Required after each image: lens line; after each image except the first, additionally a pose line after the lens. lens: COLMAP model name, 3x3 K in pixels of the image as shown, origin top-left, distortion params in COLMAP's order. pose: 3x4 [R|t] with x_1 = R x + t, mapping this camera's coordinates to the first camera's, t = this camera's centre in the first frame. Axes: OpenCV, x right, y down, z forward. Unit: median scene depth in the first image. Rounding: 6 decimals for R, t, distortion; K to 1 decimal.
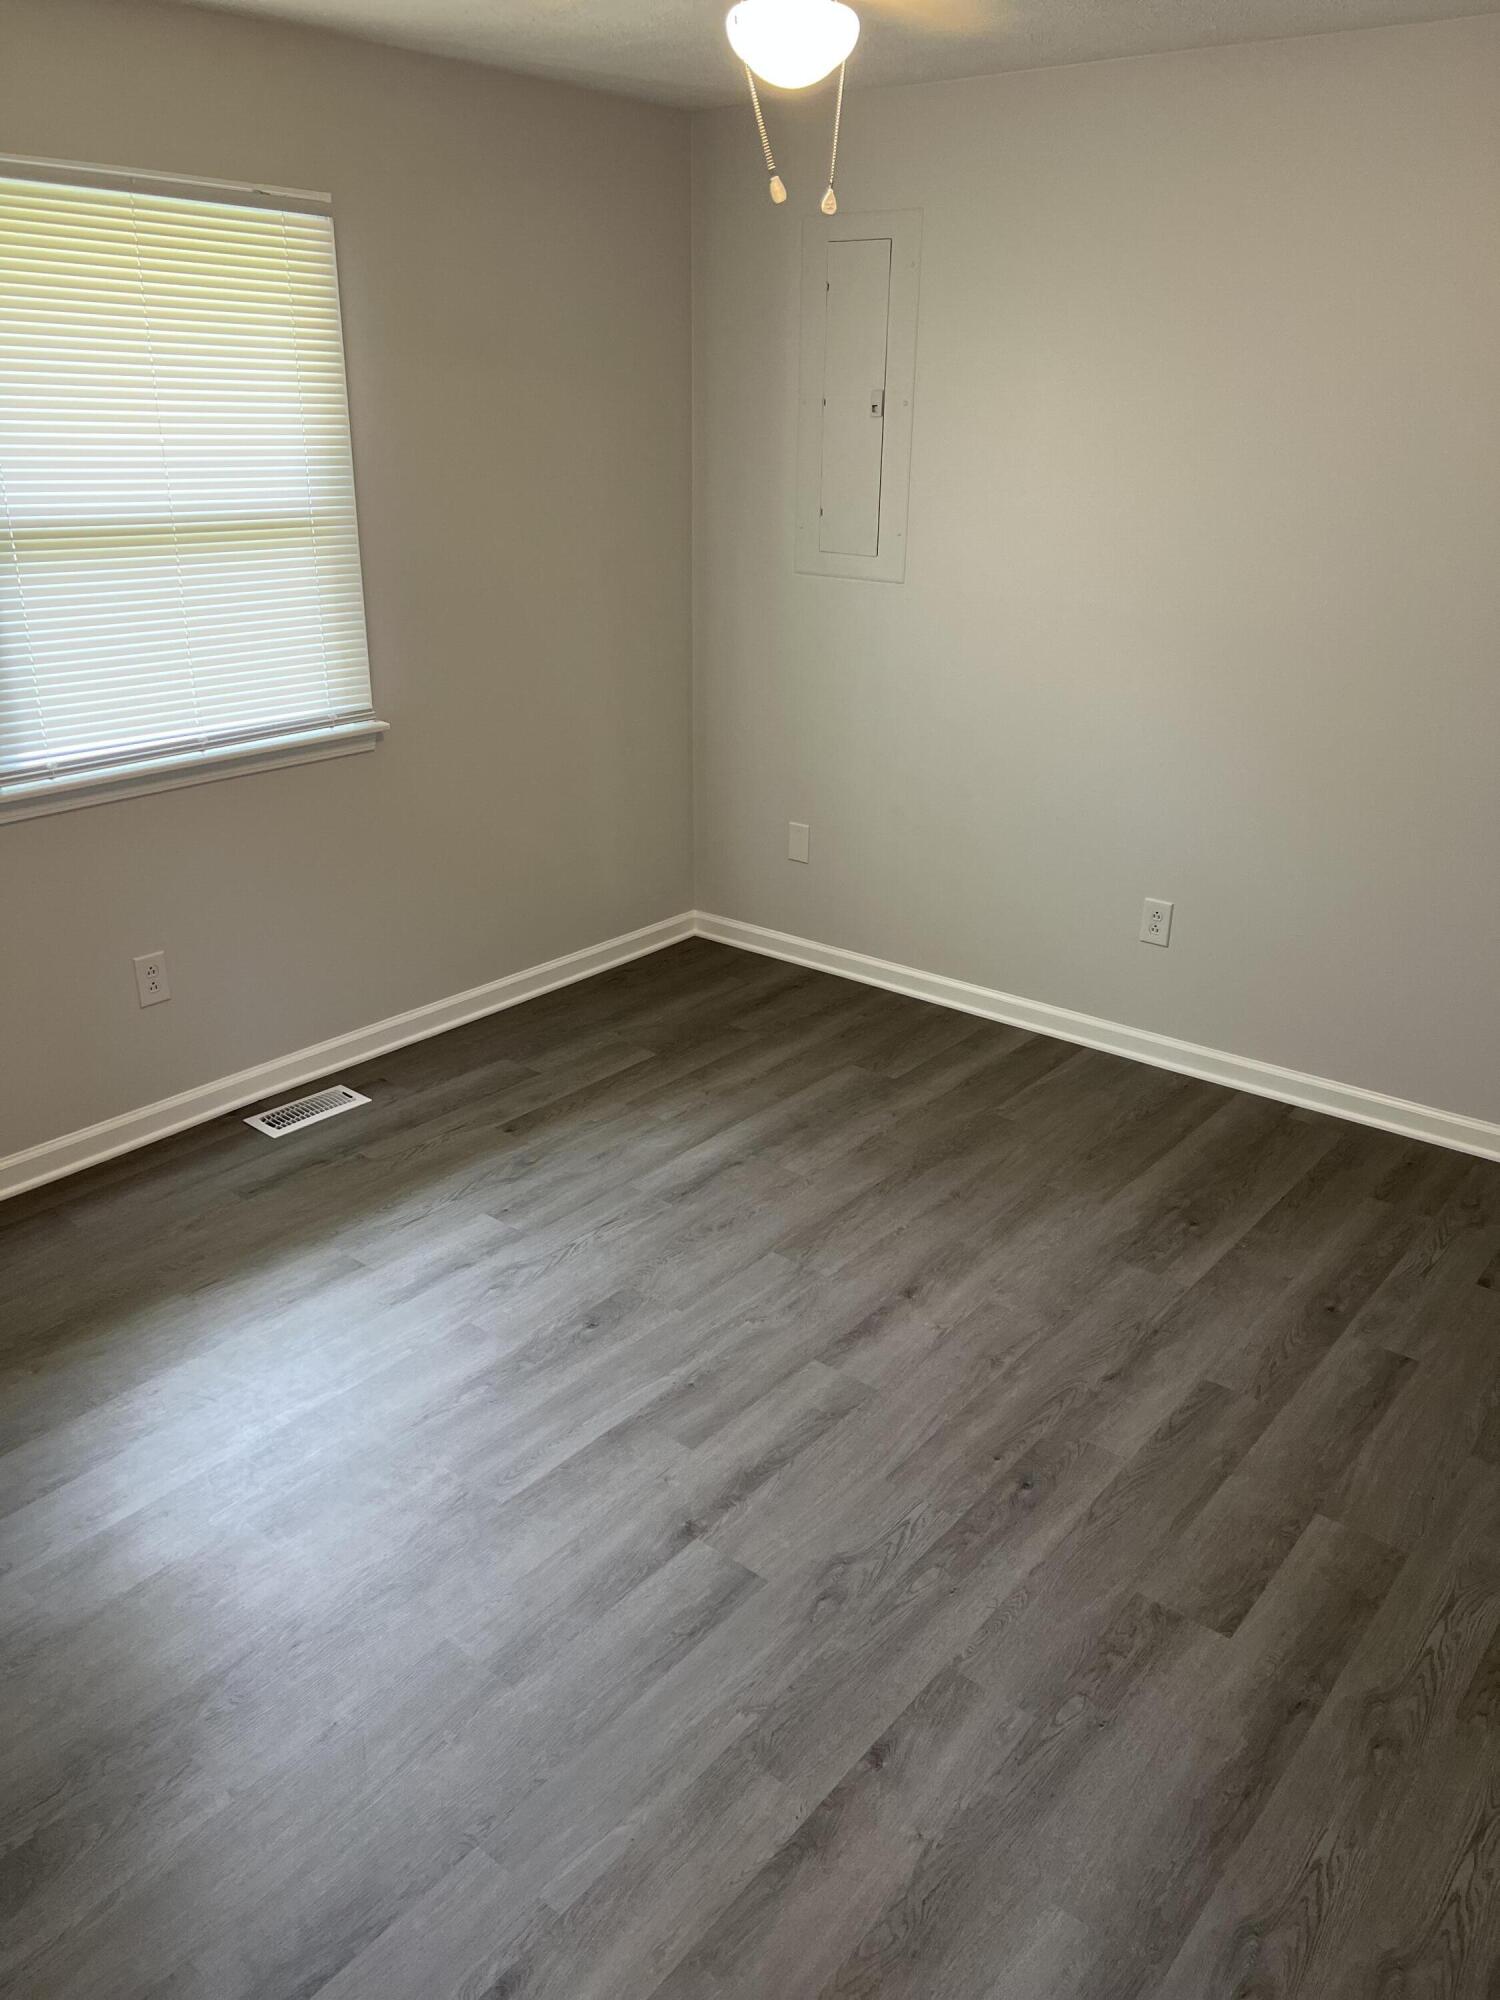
lens RADIAL K [[1512.9, 0, 748.1], [0, 1512.9, 1007.5], [0, 0, 1]] dist [0.056332, -0.057549]
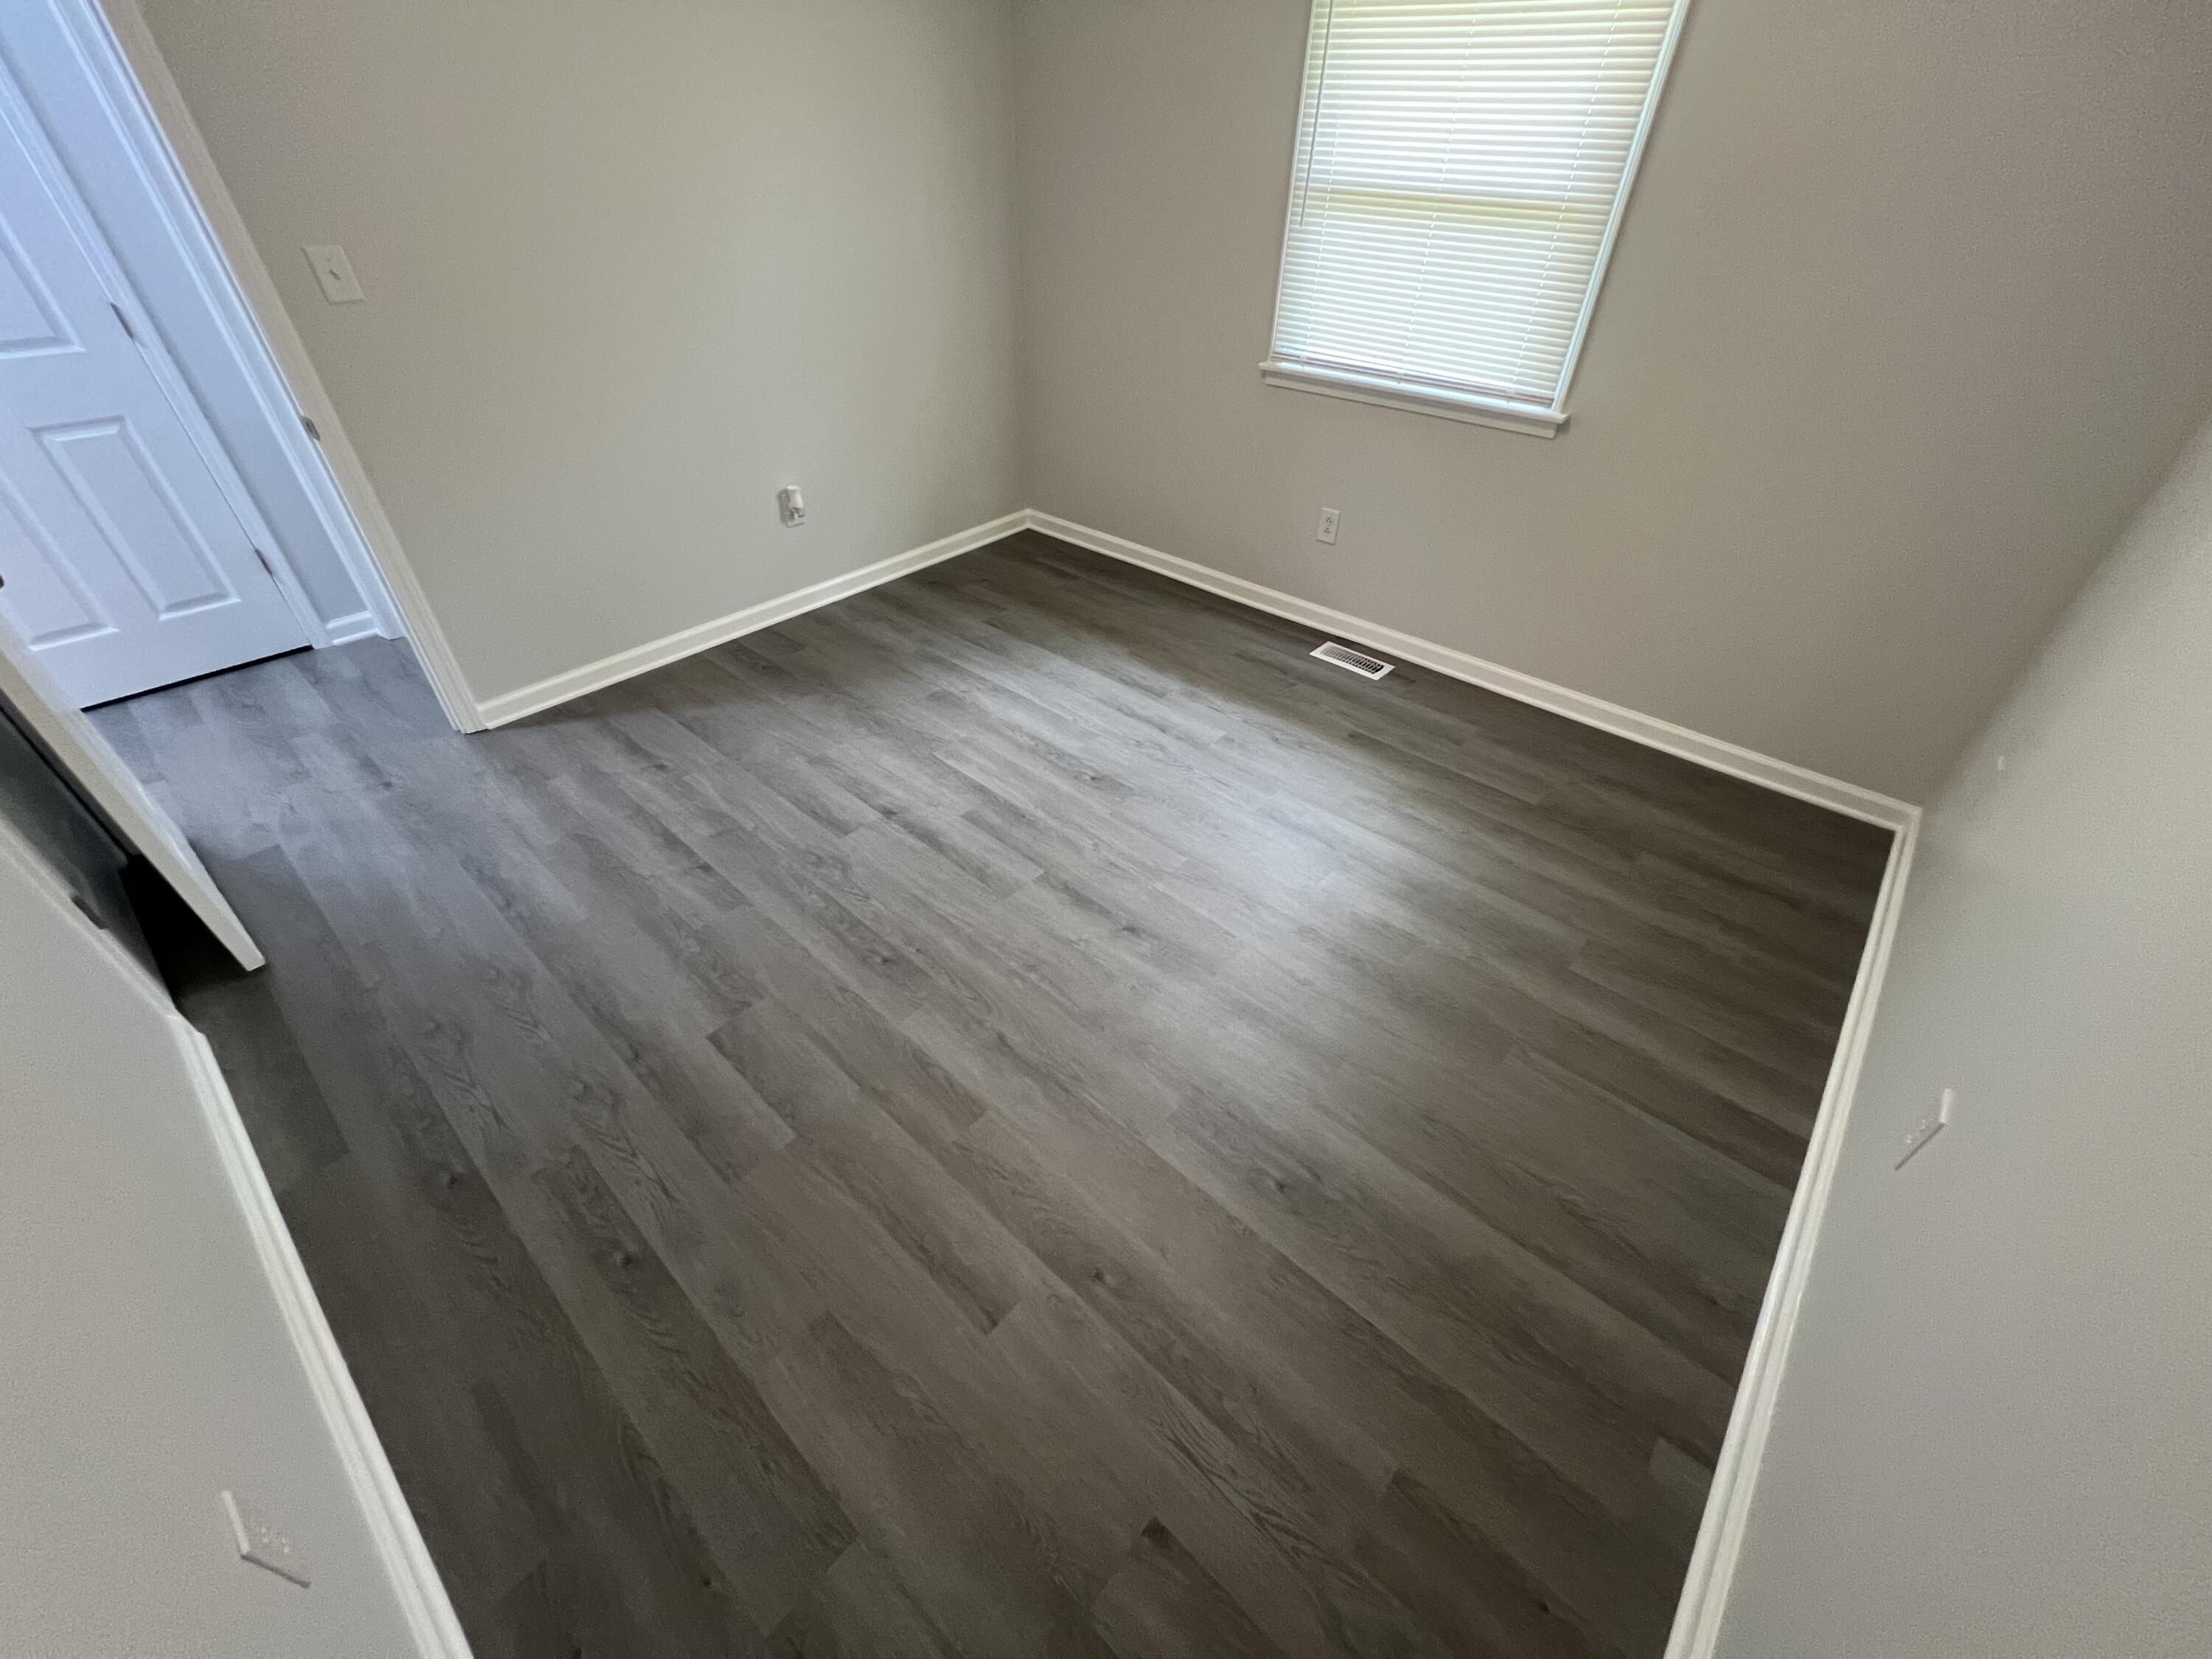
lens RADIAL K [[887.5, 0, 1101.3], [0, 887.5, 826.8], [0, 0, 1]] dist [-0.004369, 0.001743]
pose [[-0.050499, 0.608780, -0.791730, 0.622353], [-0.387512, 0.718692, 0.577336, -0.271267], [0.920480, 0.335960, 0.199616, 0.818521]]
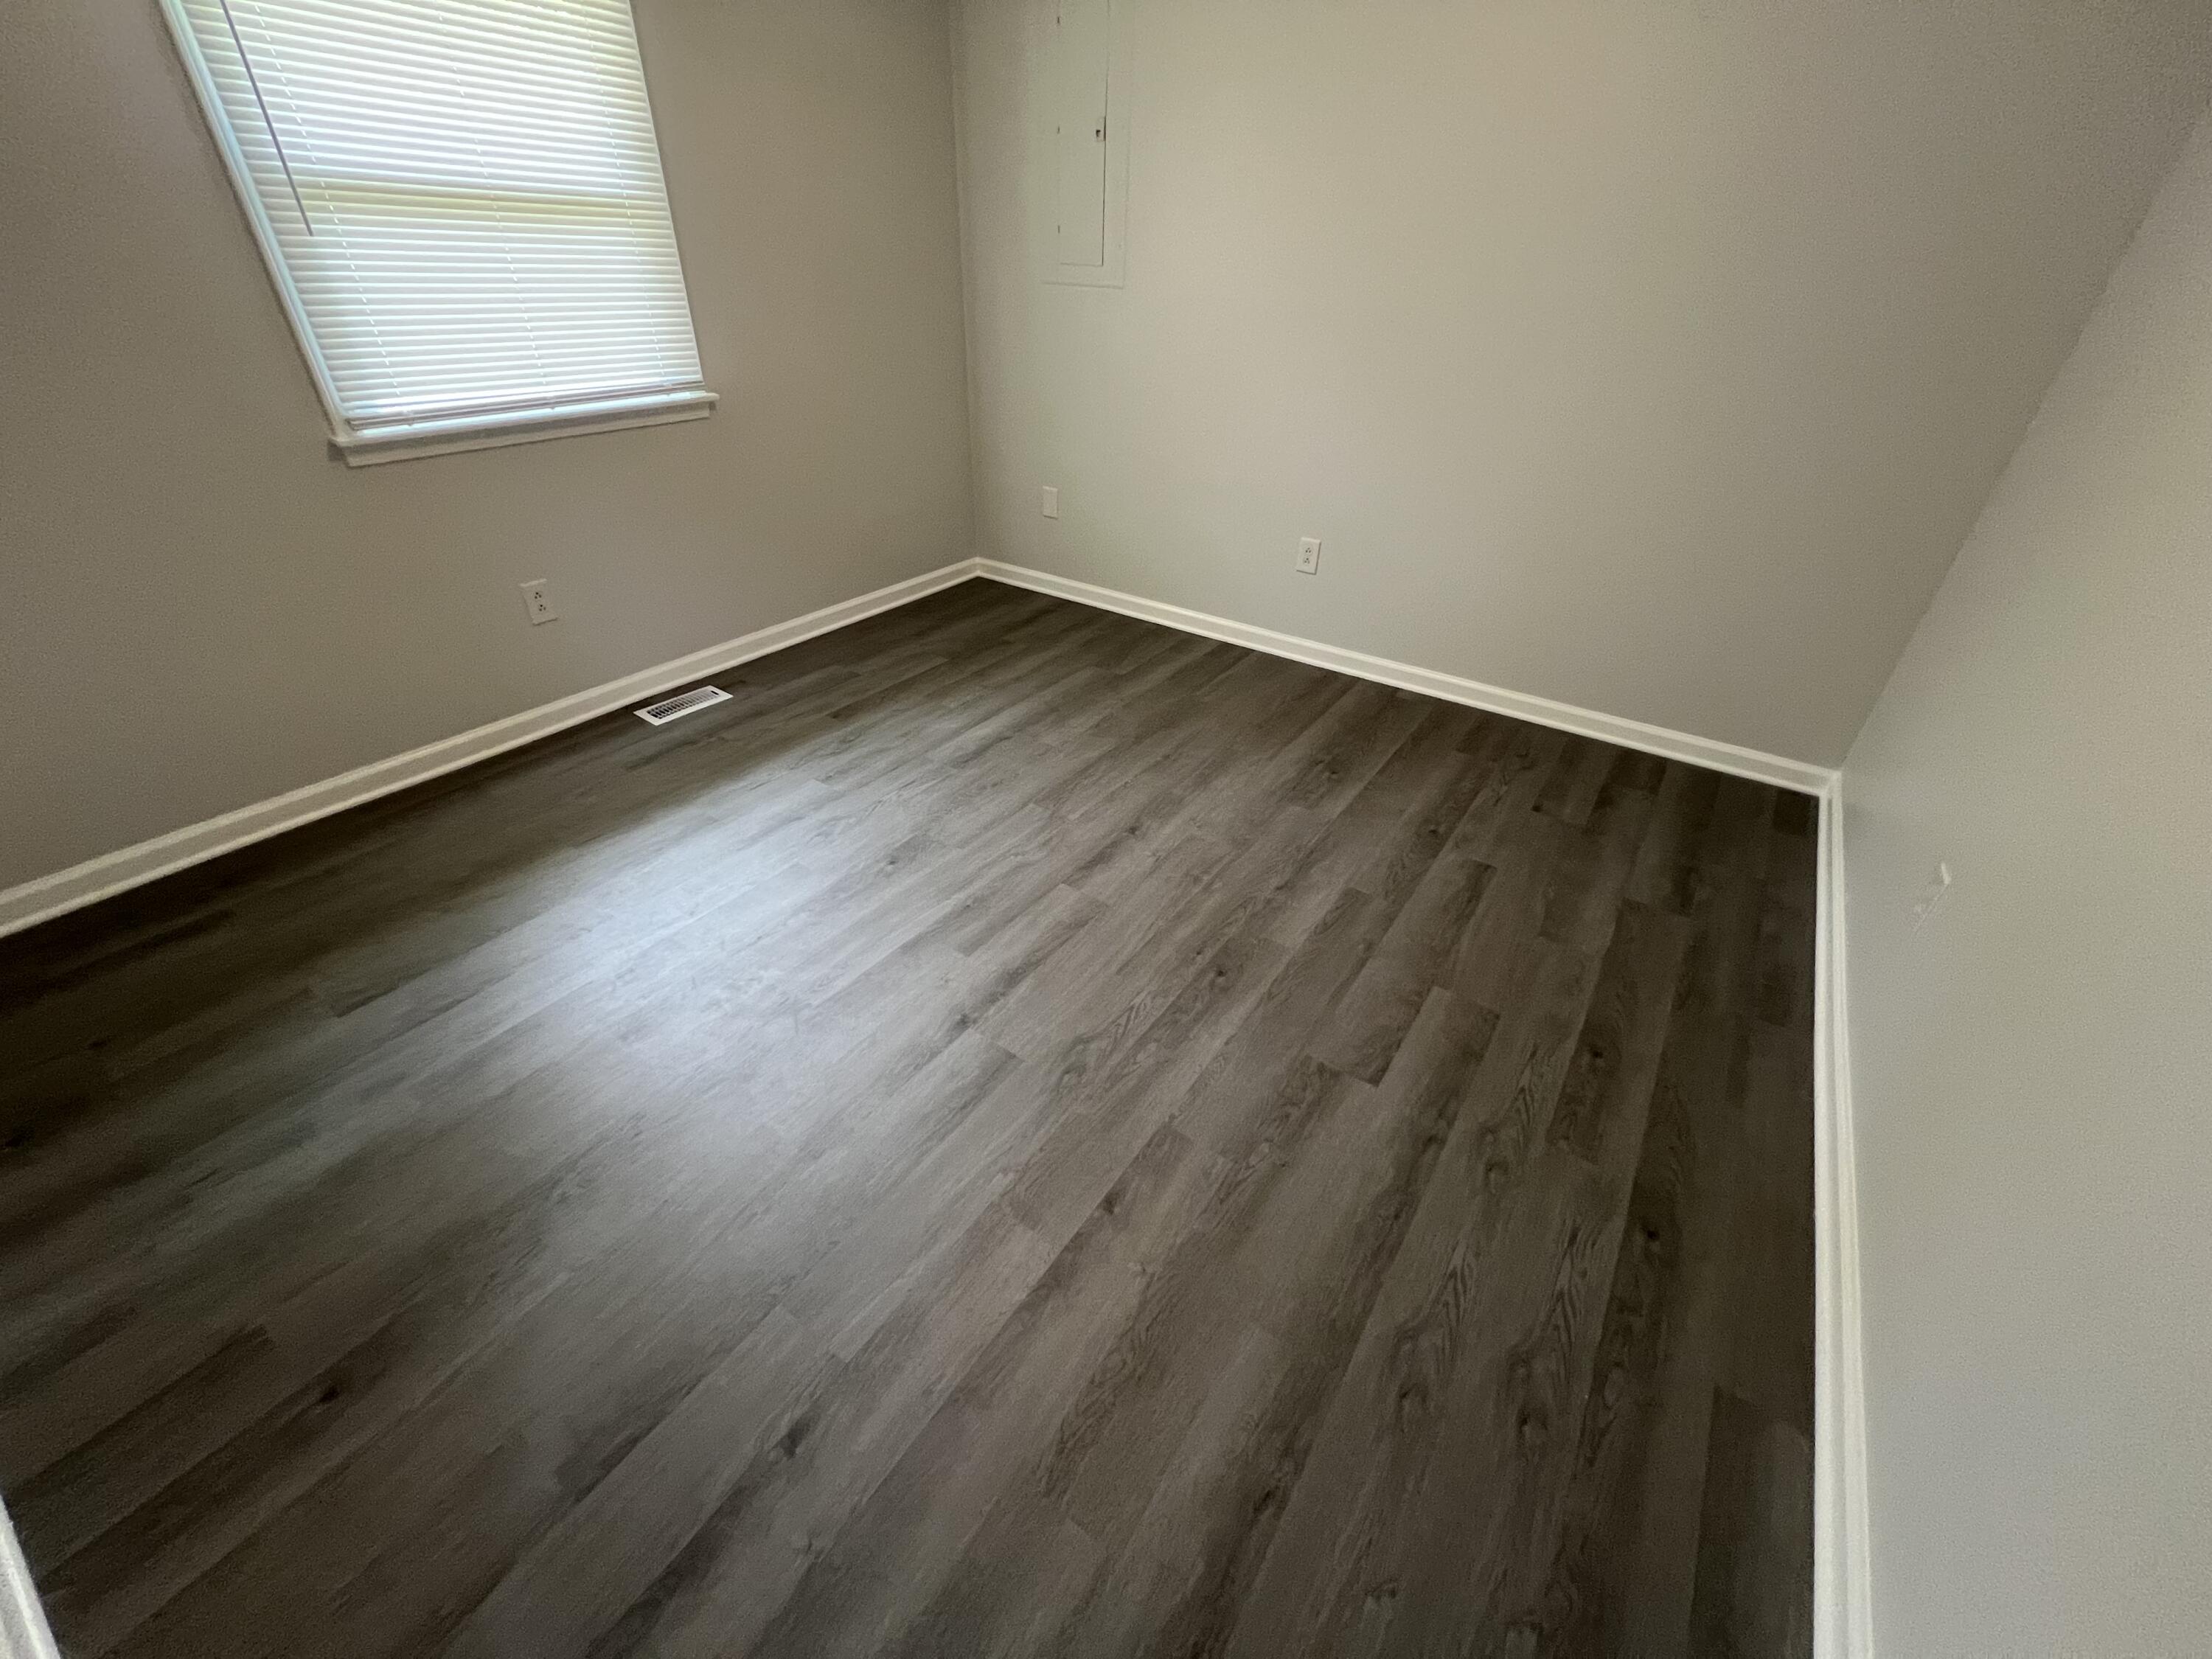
lens RADIAL K [[887.5, 0, 1104.3], [0, 887.5, 827.8], [0, 0, 1]] dist [-0.004369, 0.001743]
pose [[0.996975, -0.028979, 0.072125, 0.024380], [0.013909, 0.979438, 0.201264, 0.027304], [-0.076475, -0.199652, 0.976878, 0.234288]]
